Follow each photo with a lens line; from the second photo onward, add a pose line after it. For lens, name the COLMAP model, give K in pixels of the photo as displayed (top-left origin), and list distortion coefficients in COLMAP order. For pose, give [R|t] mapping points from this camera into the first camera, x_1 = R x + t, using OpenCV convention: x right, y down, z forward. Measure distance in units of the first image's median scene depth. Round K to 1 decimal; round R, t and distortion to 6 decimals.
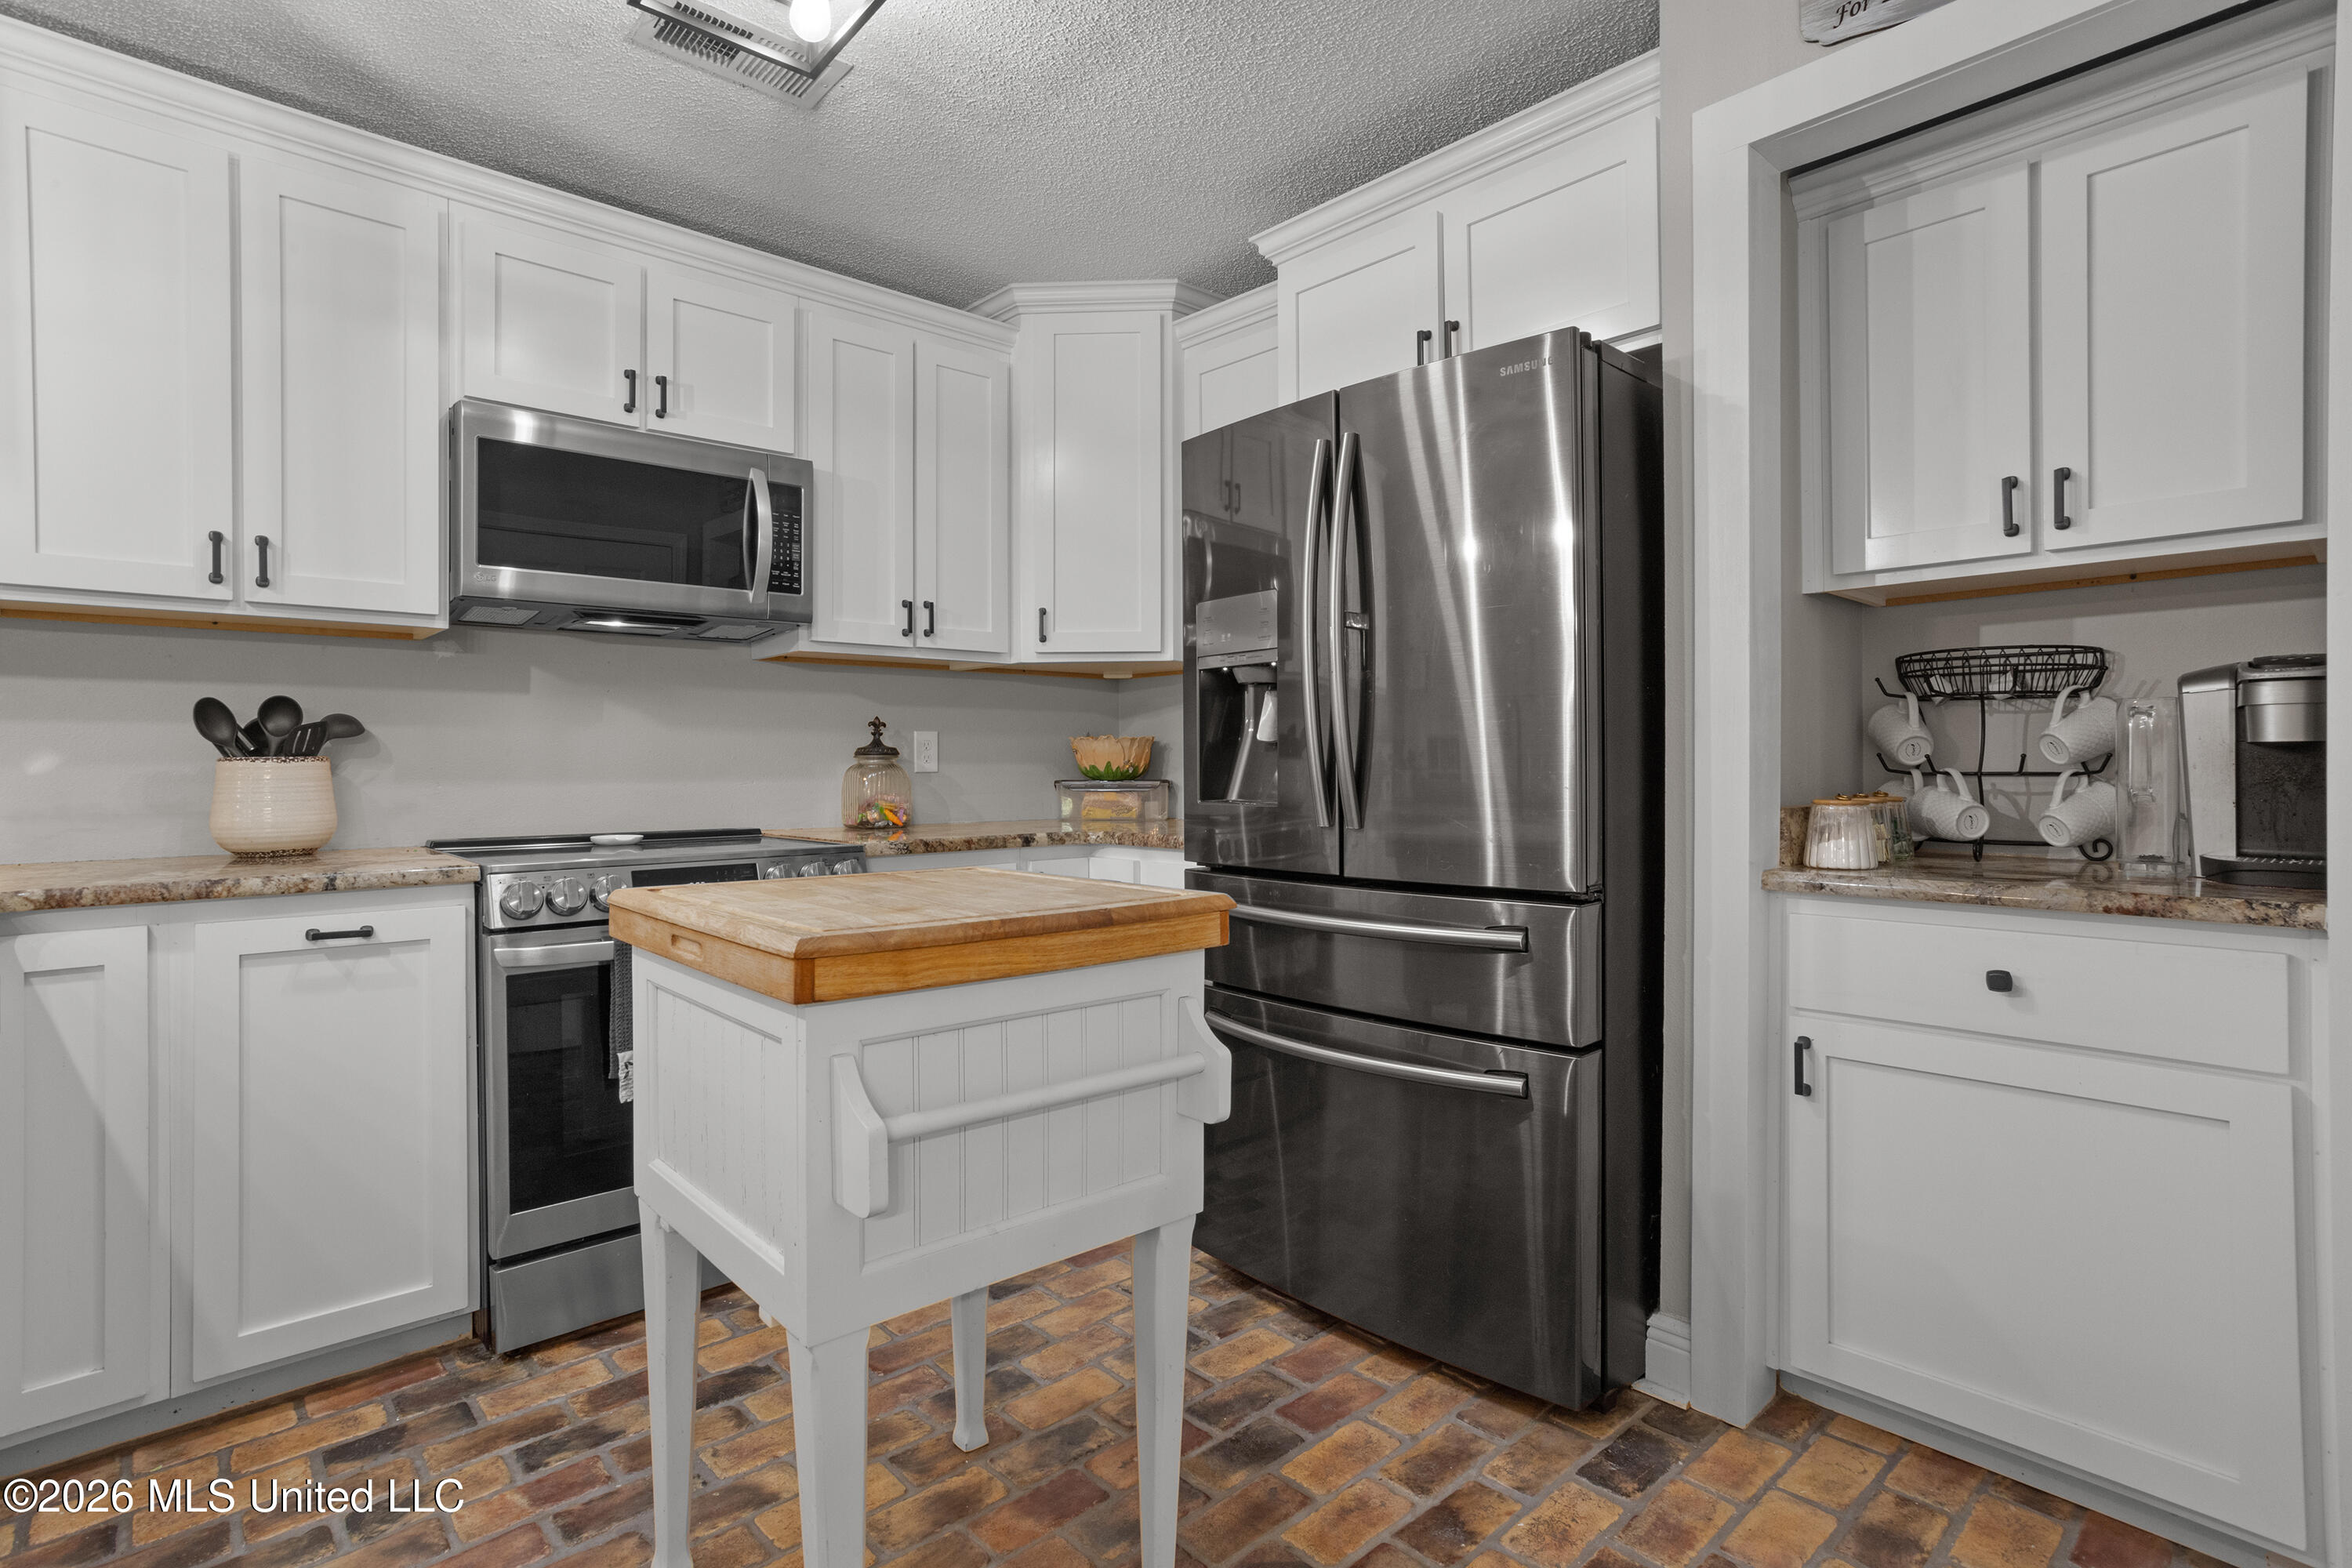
lens RADIAL K [[1135.7, 0, 1166.7], [0, 1135.7, 778.8], [0, 0, 1]] dist [-0.020910, 0.007726]
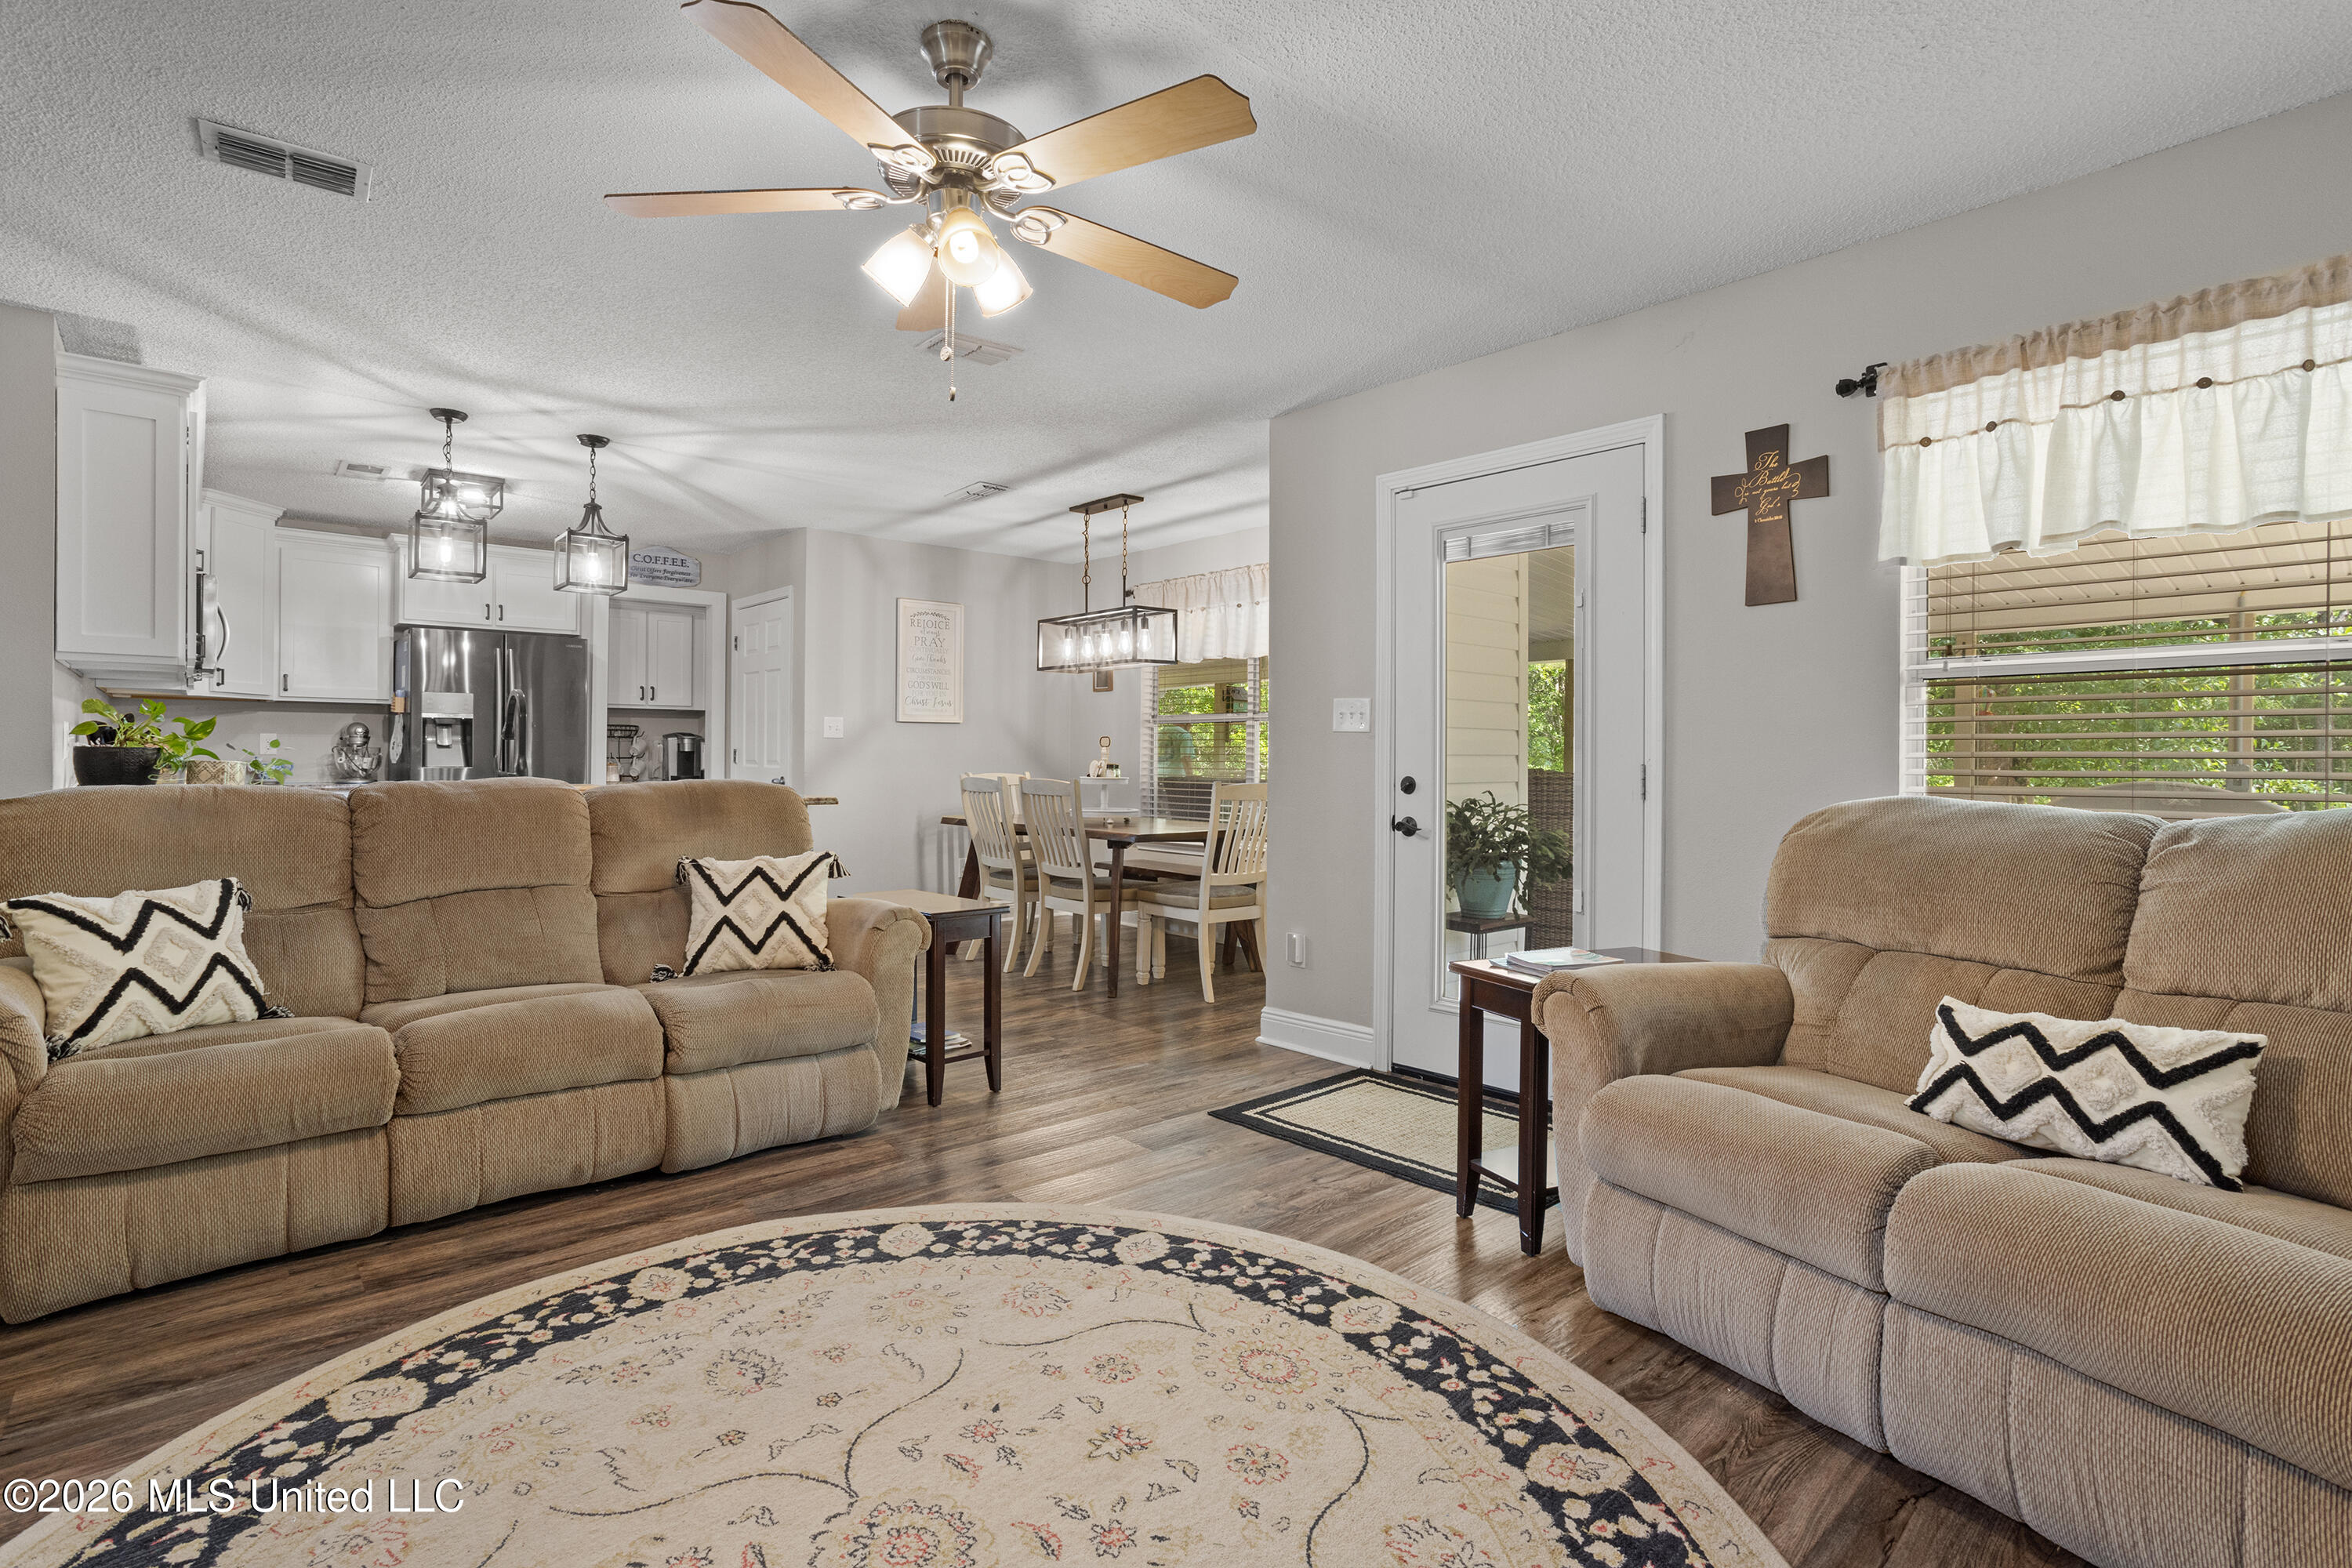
lens RADIAL K [[1135.7, 0, 1164.1], [0, 1135.7, 743.7], [0, 0, 1]] dist [-0.020910, 0.007726]
pose [[0.007064, 0.017087, 0.999829, -2.932118], [0.006530, 0.999832, -0.017133, 0.027729], [-0.999954, 0.006650, 0.006952, -0.837230]]
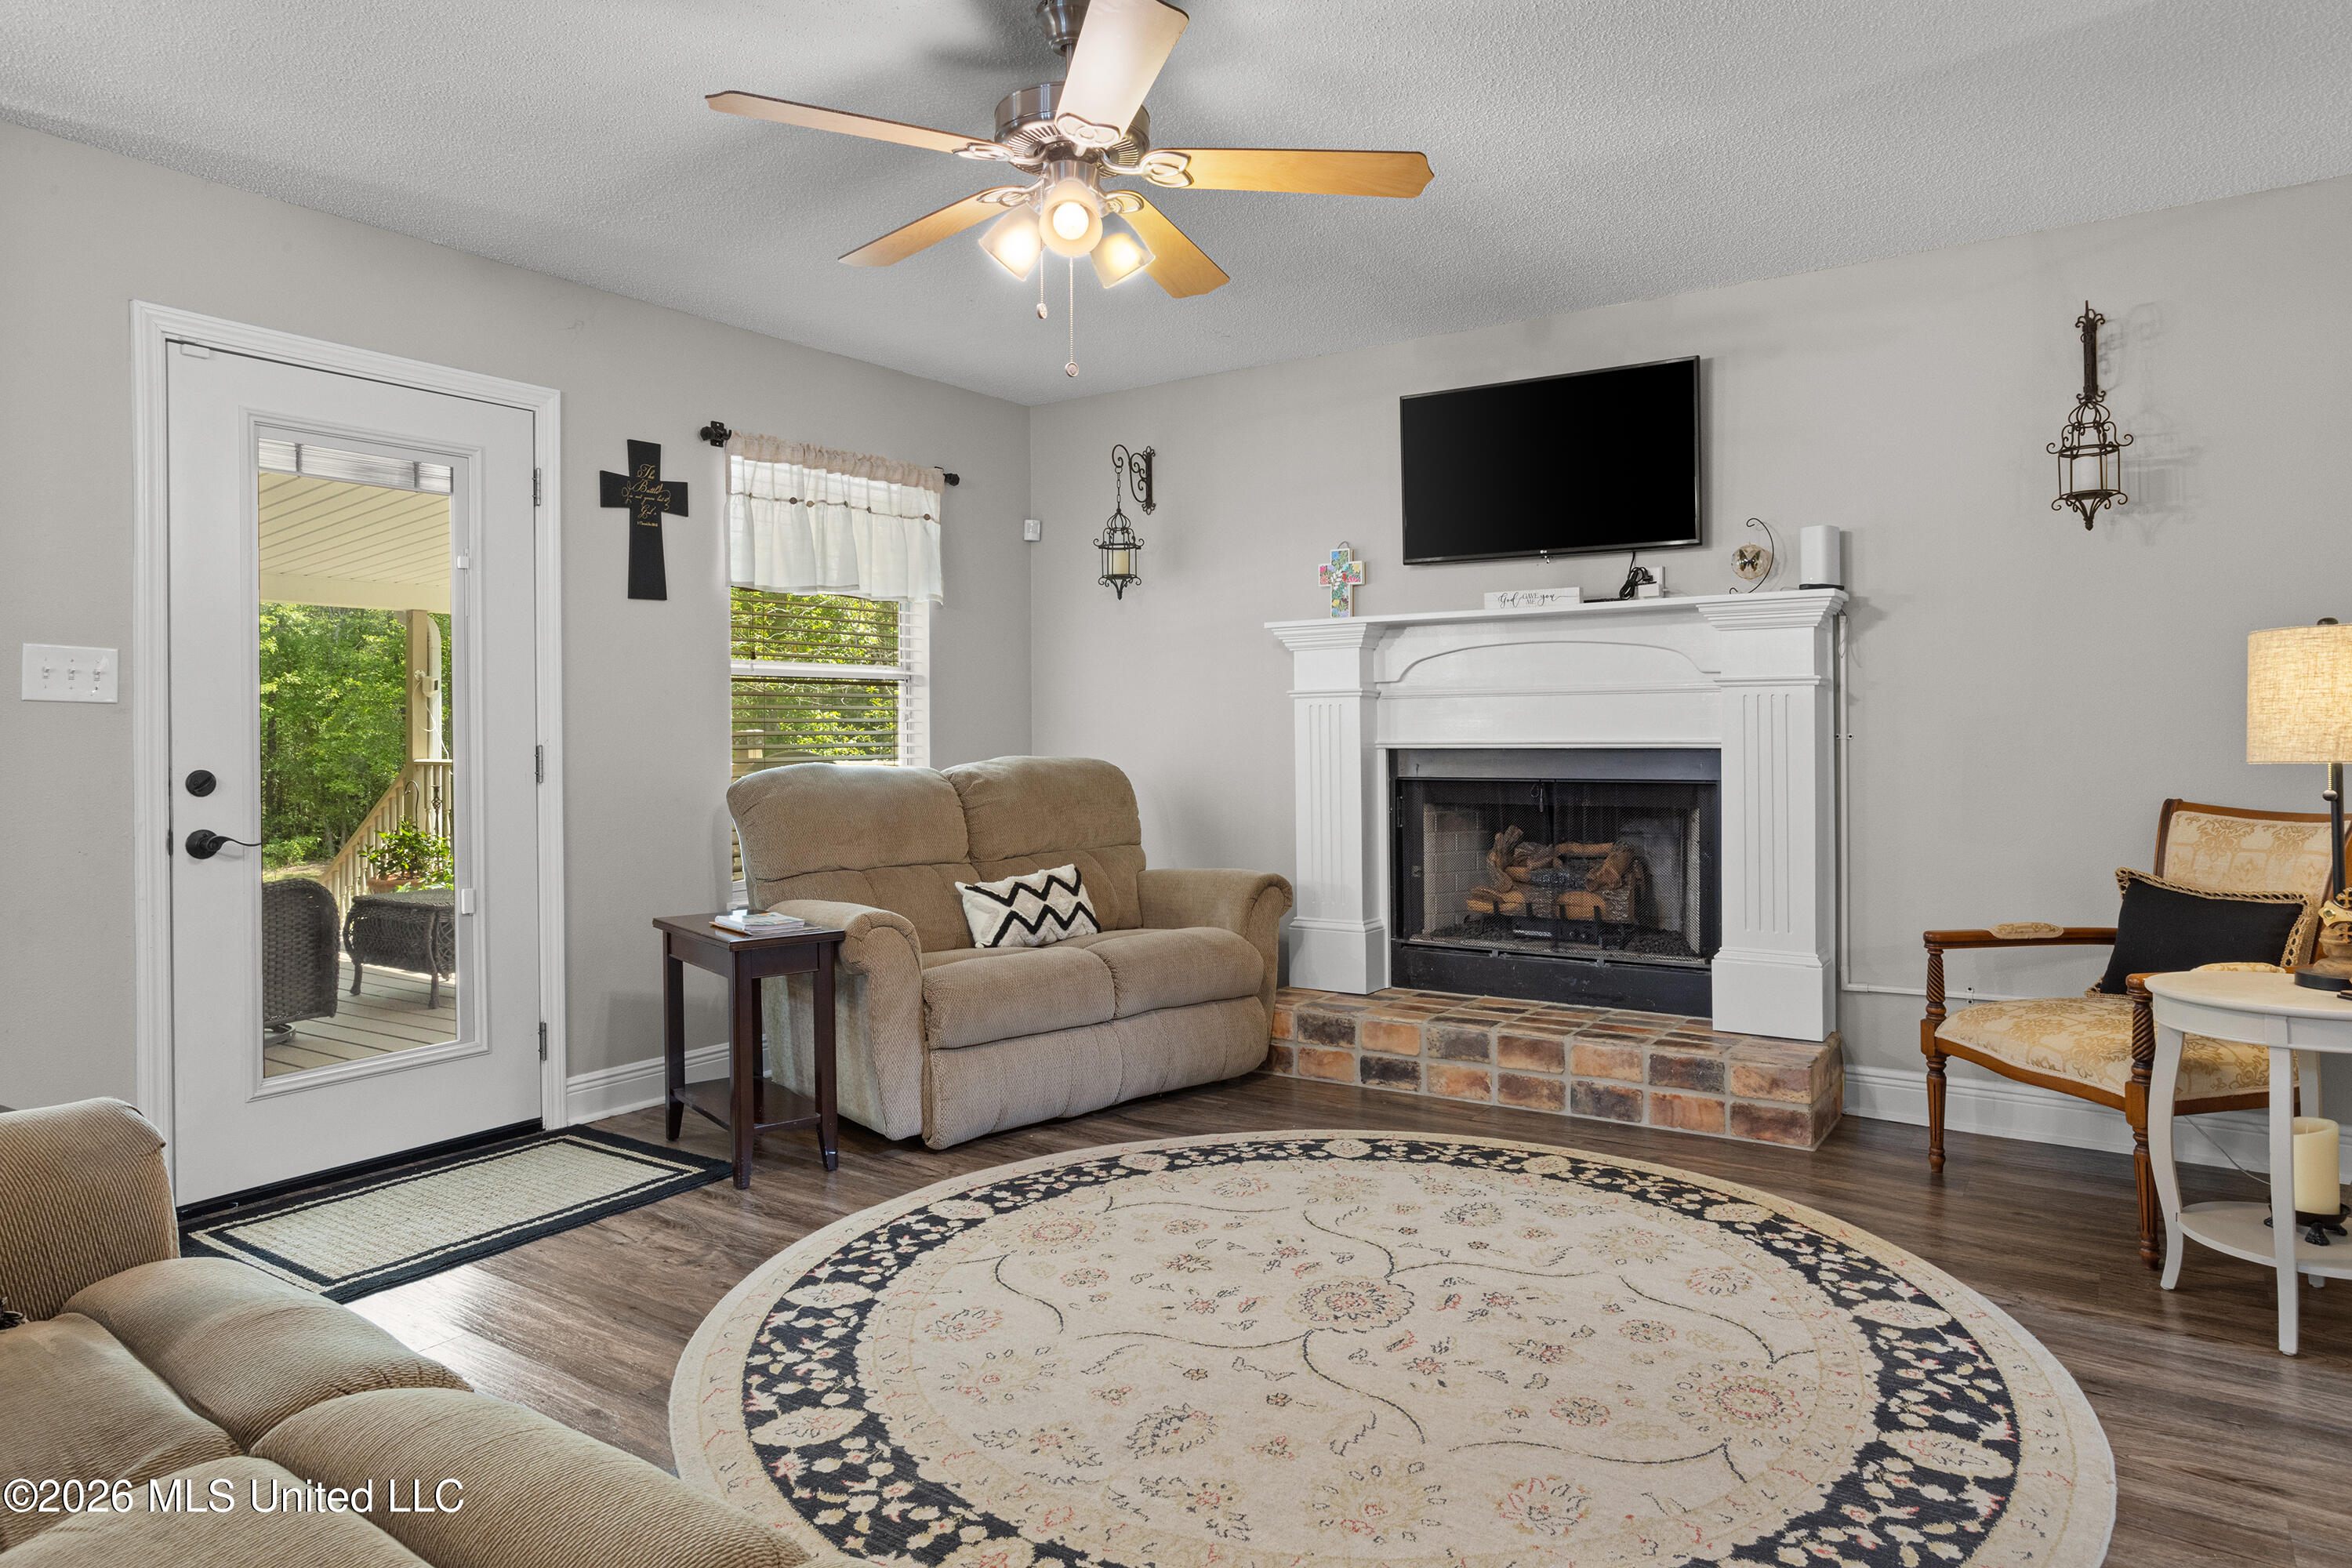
lens RADIAL K [[1414.5, 0, 1182.3], [0, 1414.5, 731.5], [0, 0, 1]] dist [-0.027924, 0.013238]
pose [[-0.969890, 0.011085, -0.243291, -1.725984], [0.008750, 0.999905, 0.010677, 0.002288], [0.243387, 0.008227, -0.969894, 0.556004]]
